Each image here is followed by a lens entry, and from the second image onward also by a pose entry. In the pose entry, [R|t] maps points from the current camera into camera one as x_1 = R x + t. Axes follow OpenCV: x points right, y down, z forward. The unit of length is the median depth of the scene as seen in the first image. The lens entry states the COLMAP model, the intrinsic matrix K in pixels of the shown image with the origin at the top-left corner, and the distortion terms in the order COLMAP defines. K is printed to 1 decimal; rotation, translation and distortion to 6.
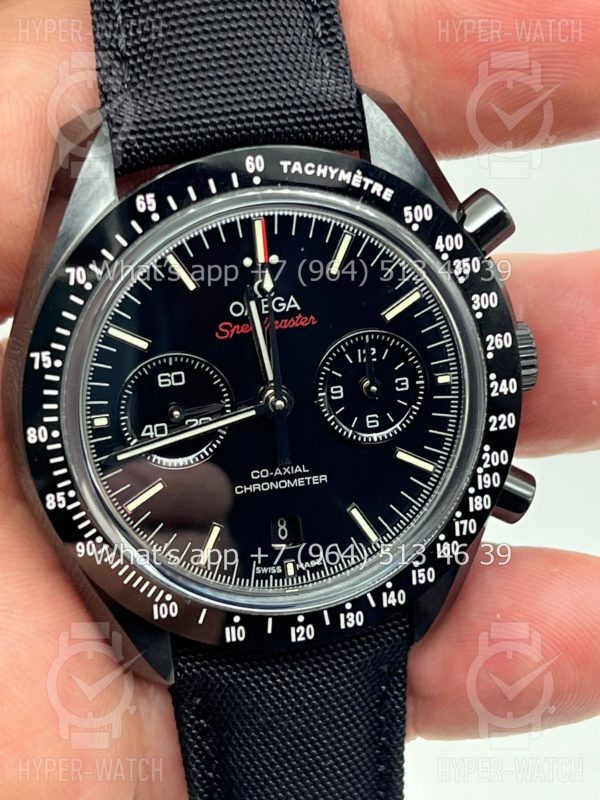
lens RADIAL K [[1856.8, 0, 293.6], [0, 1856.8, 400.0], [0, 0, 1]] dist [0.240146, 0.000000]
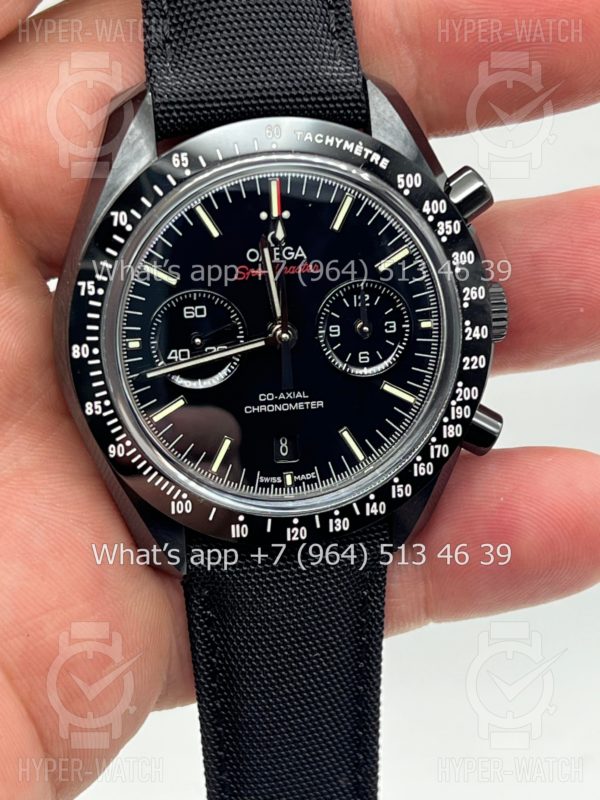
lens RADIAL K [[1856.8, 0, 292.3], [0, 1856.8, 399.9], [0, 0, 1]] dist [0.240146, 0.000000]
pose [[0.998920, 0.043373, -0.016679, 0.018050], [-0.043813, 0.998675, -0.026997, 0.072766], [0.015486, 0.027698, 0.999496, -0.177877]]
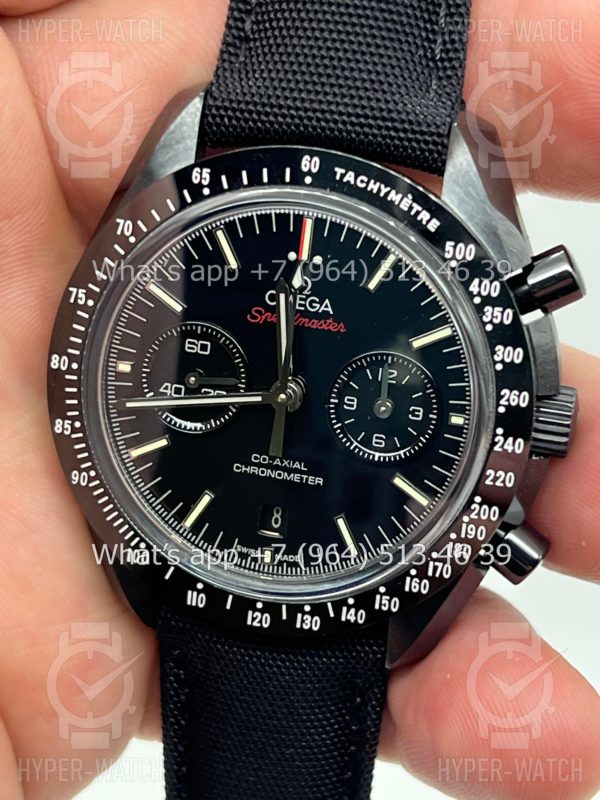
lens RADIAL K [[1856.8, 0, 305.0], [0, 1856.8, 395.5], [0, 0, 1]] dist [0.240146, 0.000000]
pose [[0.899779, 0.272157, -0.341069, 0.345844], [-0.266154, 0.961719, 0.065260, -0.067637], [0.345773, 0.032057, 0.937770, 0.041873]]
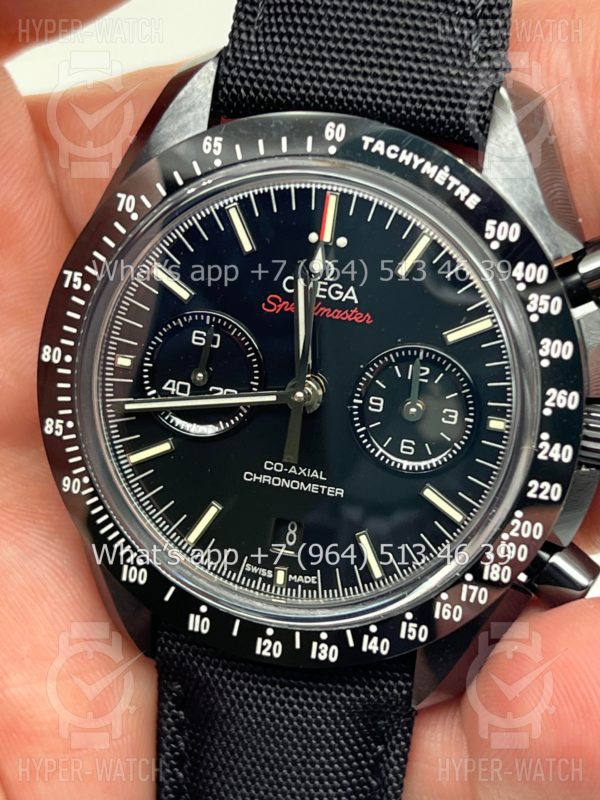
lens RADIAL K [[1856.8, 0, 301.1], [0, 1856.8, 397.7], [0, 0, 1]] dist [0.240146, 0.000000]
pose [[0.886939, 0.273558, -0.372163, 0.325383], [-0.281339, 0.958991, 0.034419, -0.027883], [0.366317, 0.074176, 0.927529, 0.152984]]
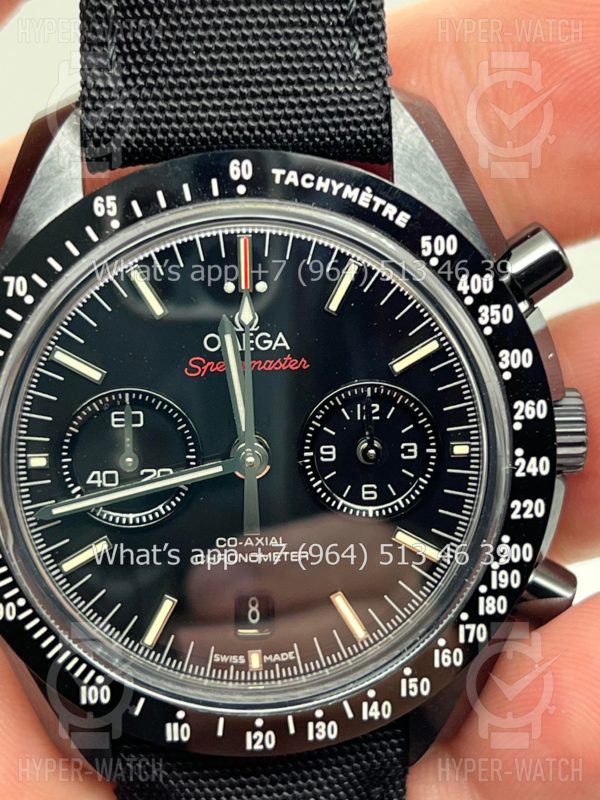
lens RADIAL K [[1856.8, 0, 292.9], [0, 1856.8, 401.3], [0, 0, 1]] dist [0.240146, 0.000000]
pose [[0.984227, 0.090606, -0.151948, 0.131766], [-0.093429, 0.995559, -0.011533, -0.016175], [0.150229, 0.025547, 0.988321, 0.180147]]
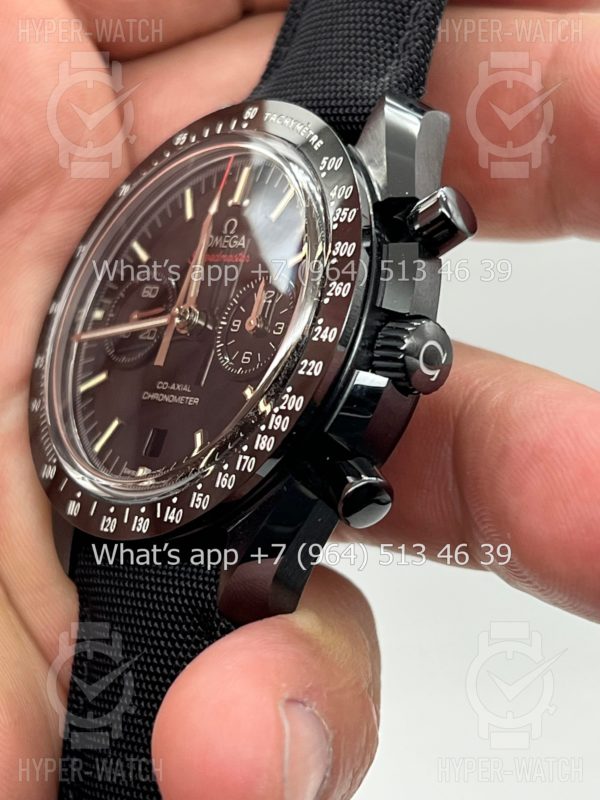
lens RADIAL K [[1856.8, 0, 295.1], [0, 1856.8, 402.7], [0, 0, 1]] dist [0.240146, 0.000000]
pose [[0.484035, 0.082249, -0.871175, 0.947407], [-0.488072, 0.851700, -0.190768, 0.214538], [0.726289, 0.517534, 0.452396, 0.577909]]
